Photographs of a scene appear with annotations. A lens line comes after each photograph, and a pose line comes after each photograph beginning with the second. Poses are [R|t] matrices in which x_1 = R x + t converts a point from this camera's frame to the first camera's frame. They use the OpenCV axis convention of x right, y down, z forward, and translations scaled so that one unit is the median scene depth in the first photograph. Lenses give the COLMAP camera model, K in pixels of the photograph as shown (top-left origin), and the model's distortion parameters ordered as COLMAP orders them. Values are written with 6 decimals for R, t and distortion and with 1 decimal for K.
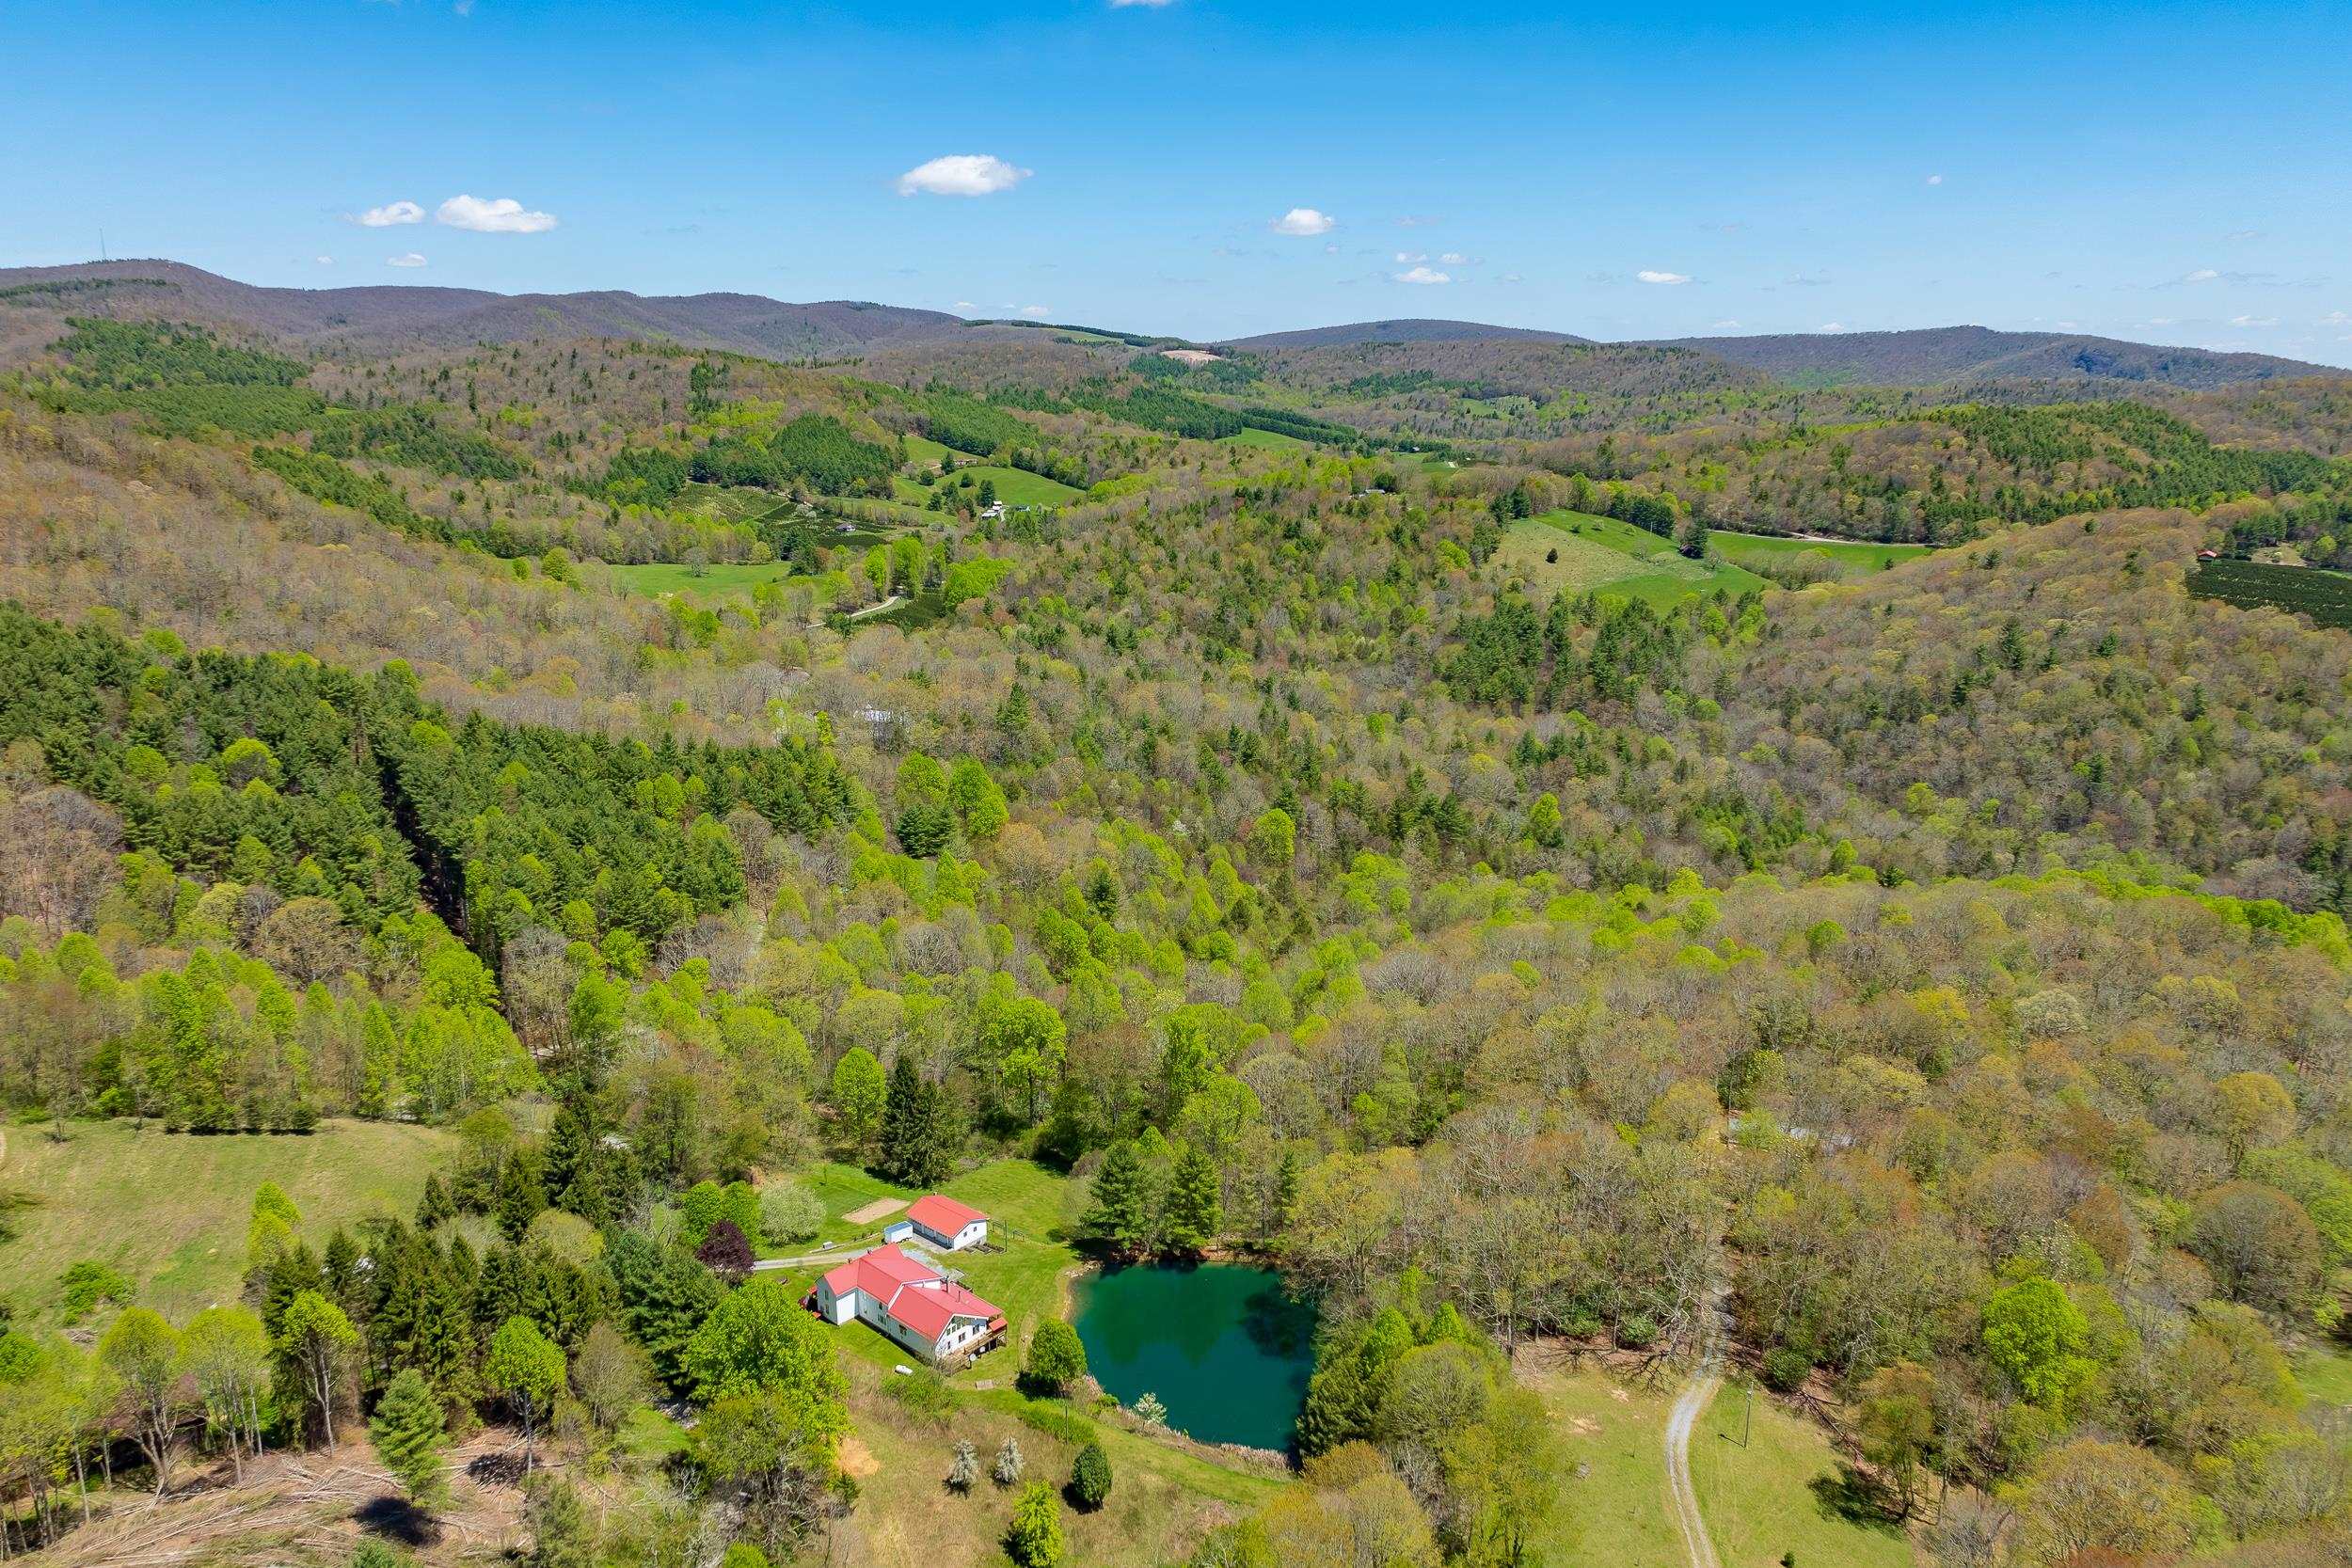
lens RADIAL K [[1627.0, 0, 1183.5], [0, 1627.0, 811.7], [0, 0, 1]] dist [-0.037581, 0.026325]
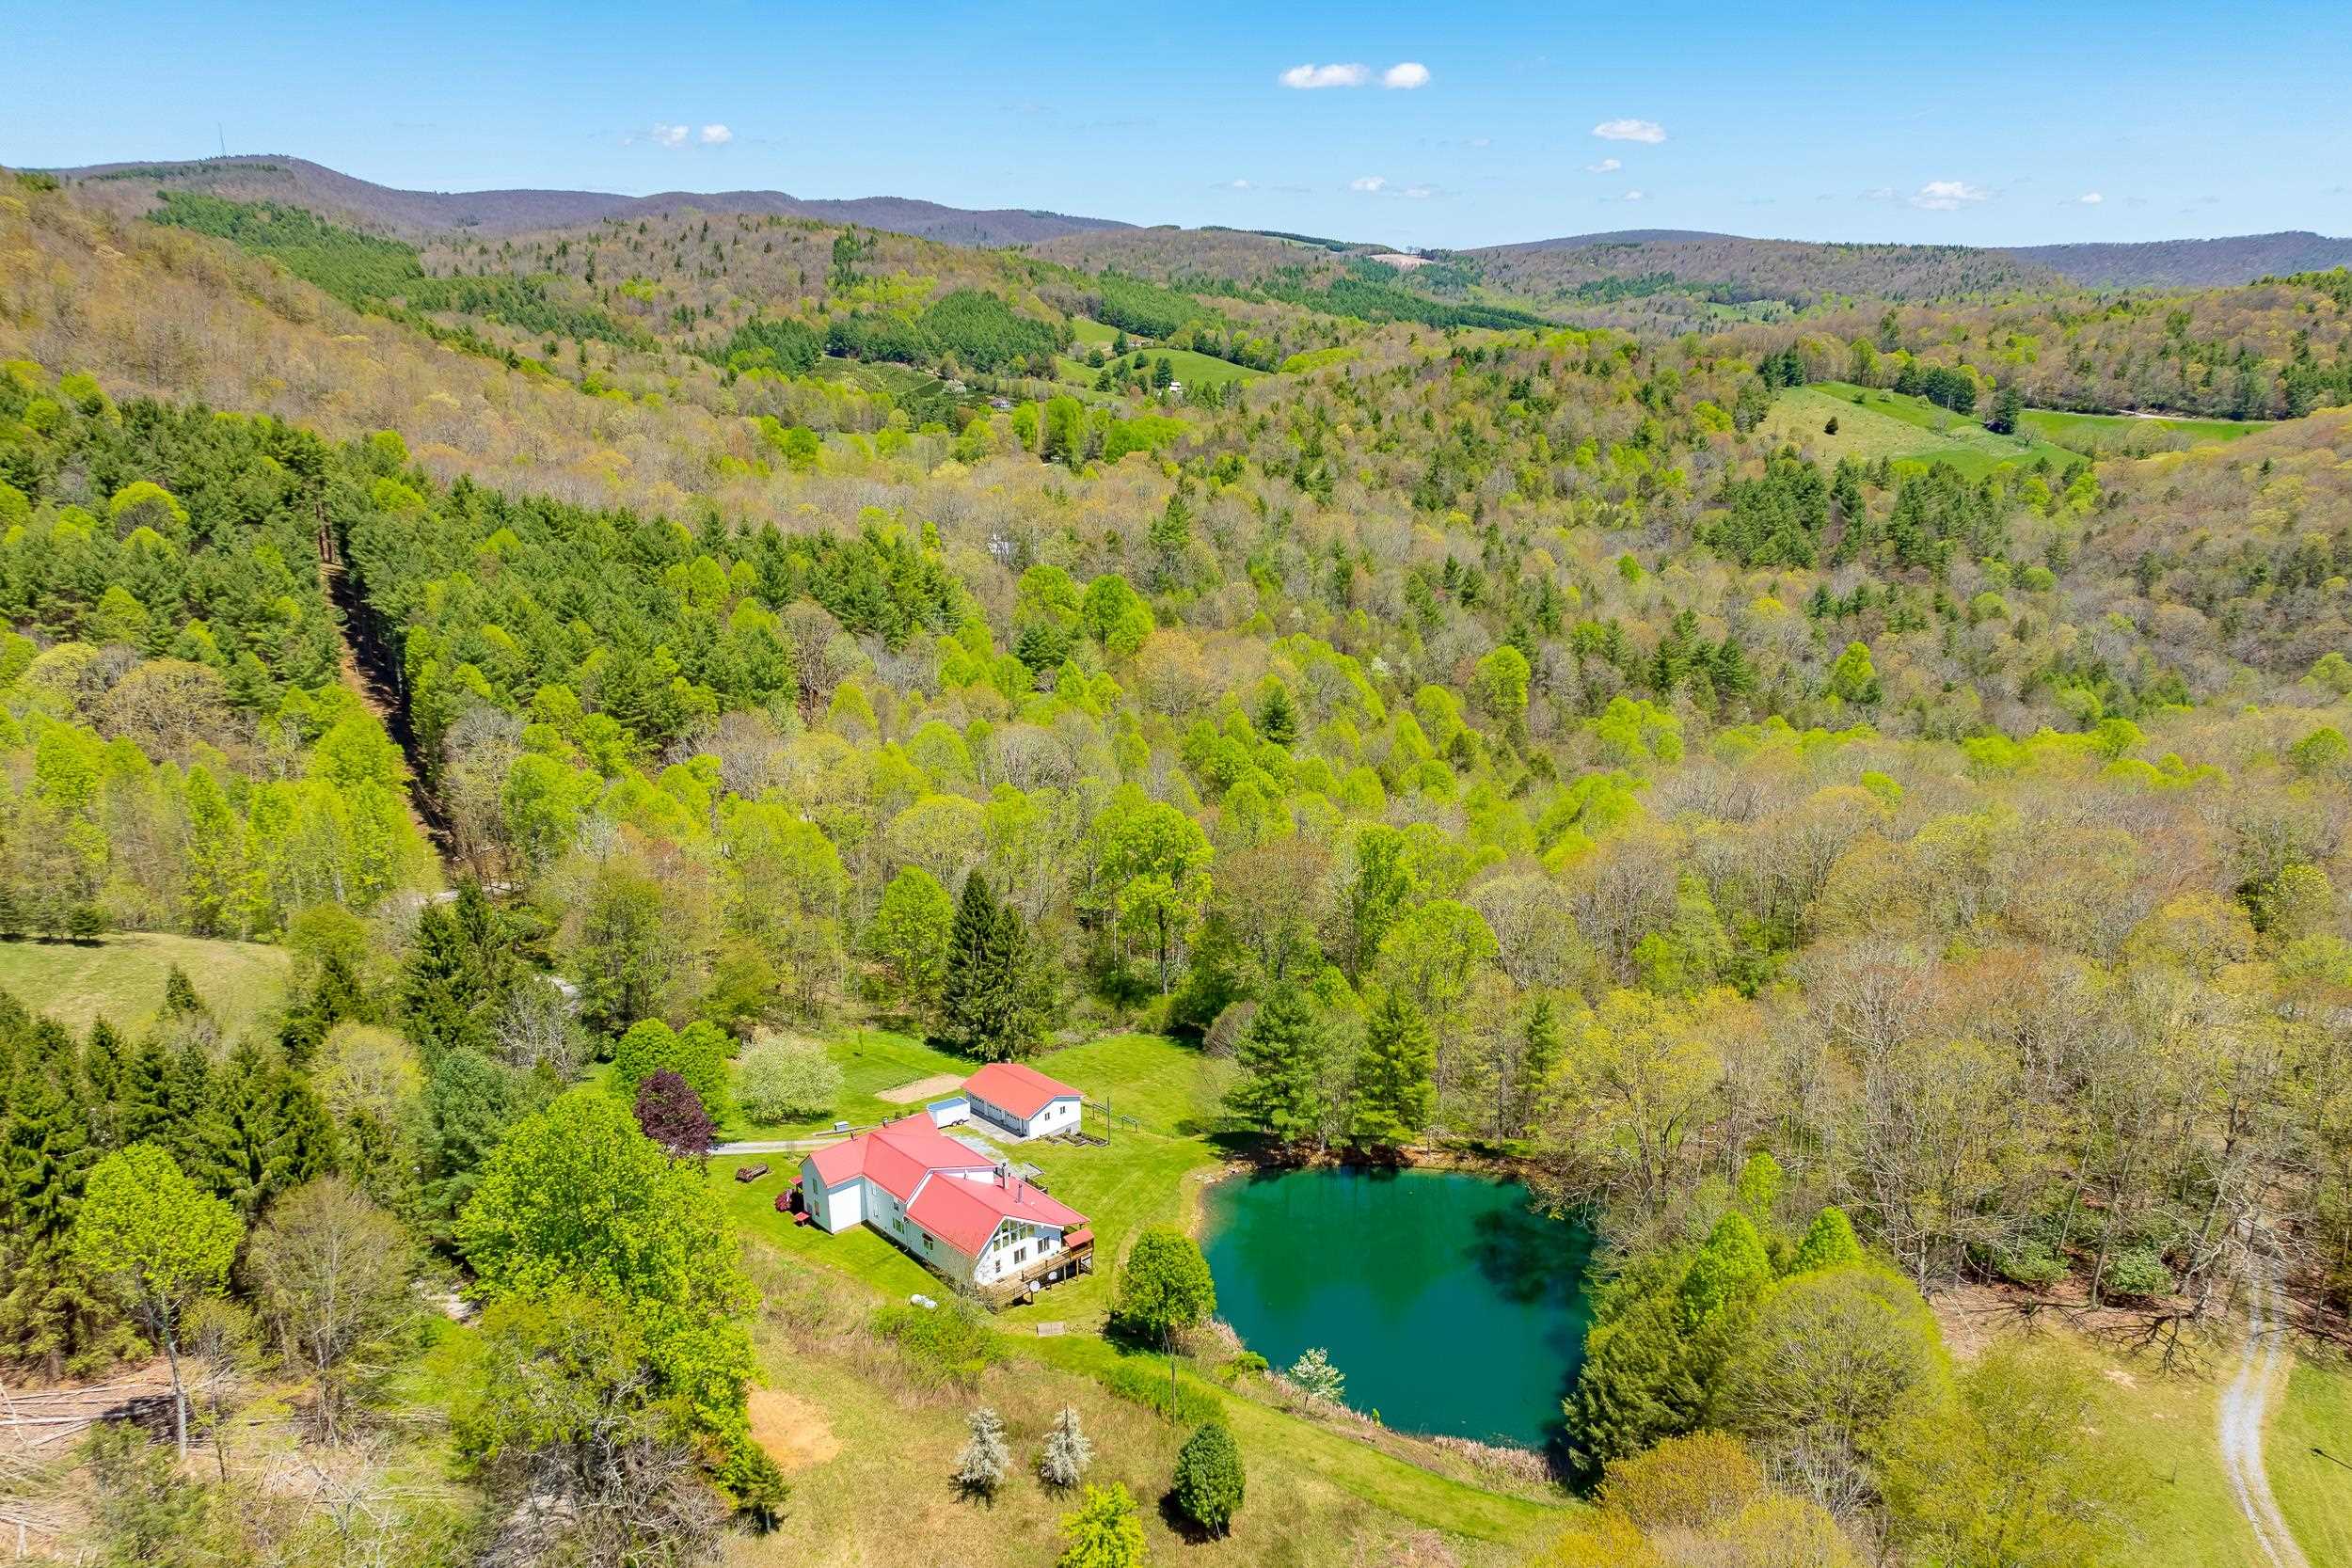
lens RADIAL K [[1752.6, 0, 1272.6], [0, 1752.6, 882.0], [0, 0, 1]] dist [-0.035022, 0.020705]
pose [[0.997927, 0.018214, -0.061731, -0.000257], [-0.014807, 0.998365, 0.055215, 0.078490], [0.062636, -0.054186, 0.996564, 0.188893]]
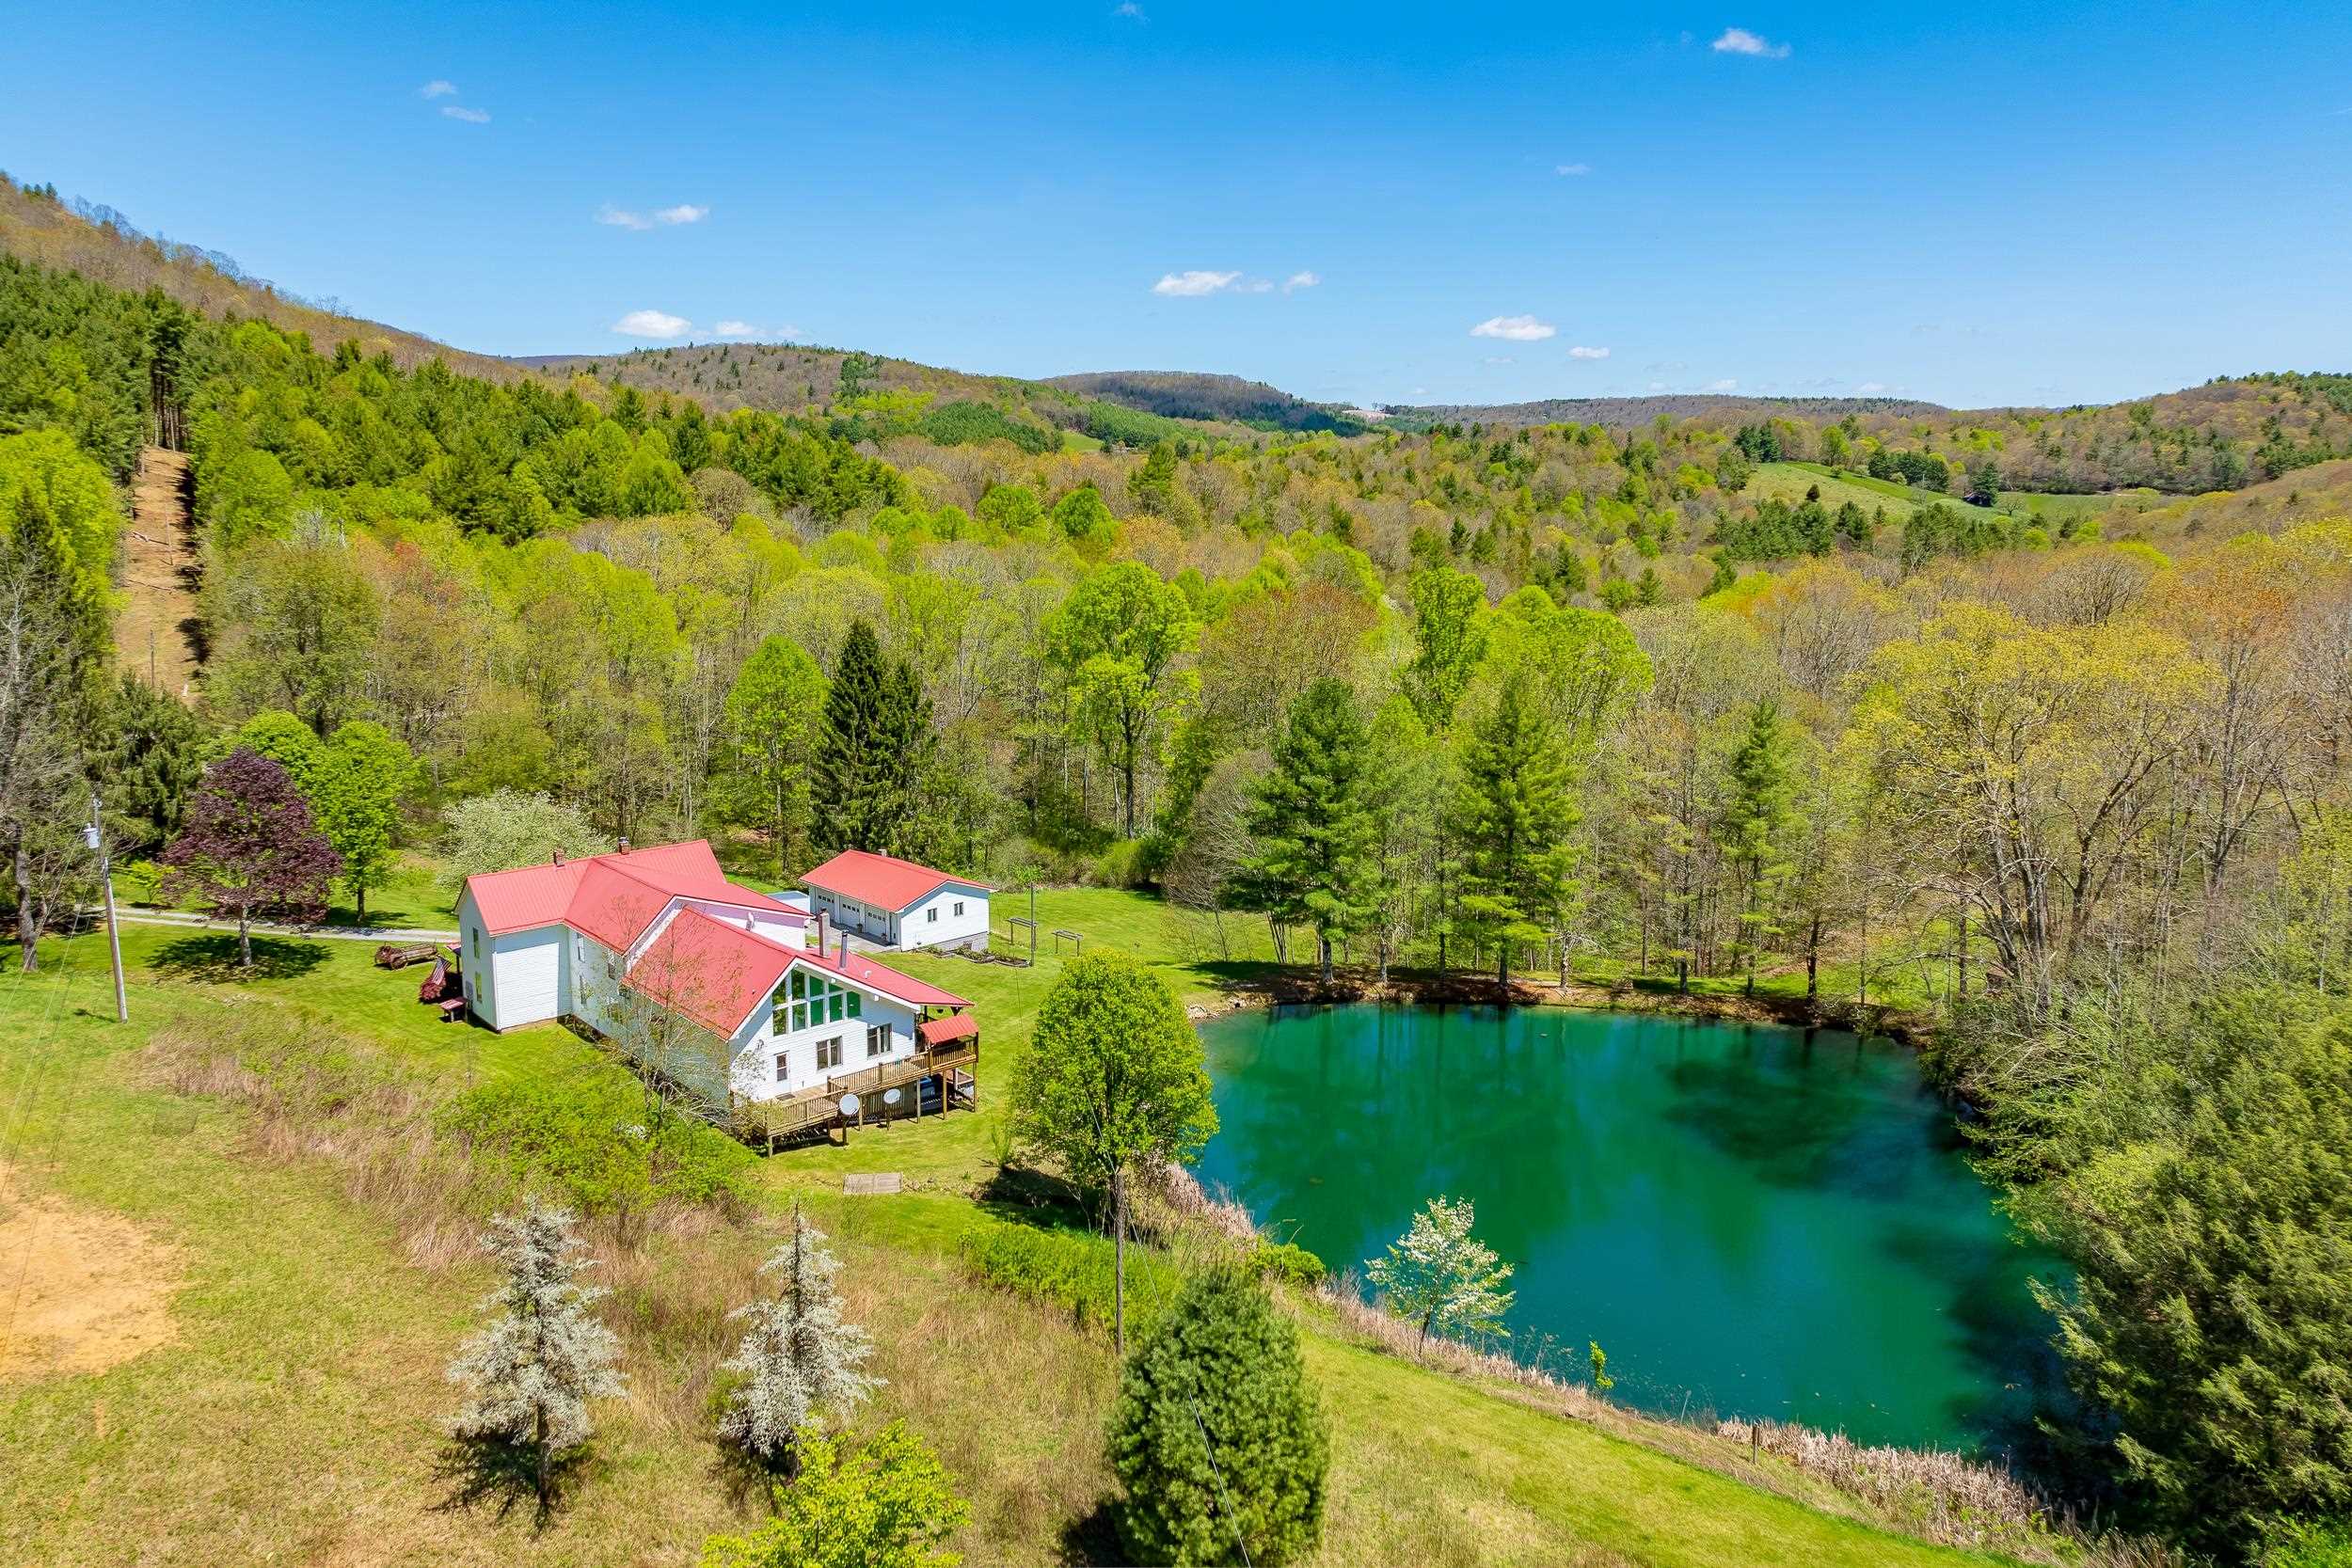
lens RADIAL K [[1647.2, 0, 1186.0], [0, 1647.2, 709.5], [0, 0, 1]] dist [-0.040382, 0.030812]
pose [[0.994896, 0.015384, -0.099726, -0.019975], [-0.027666, 0.992024, -0.122972, 0.163453], [0.097039, 0.125103, 0.987387, 0.376622]]
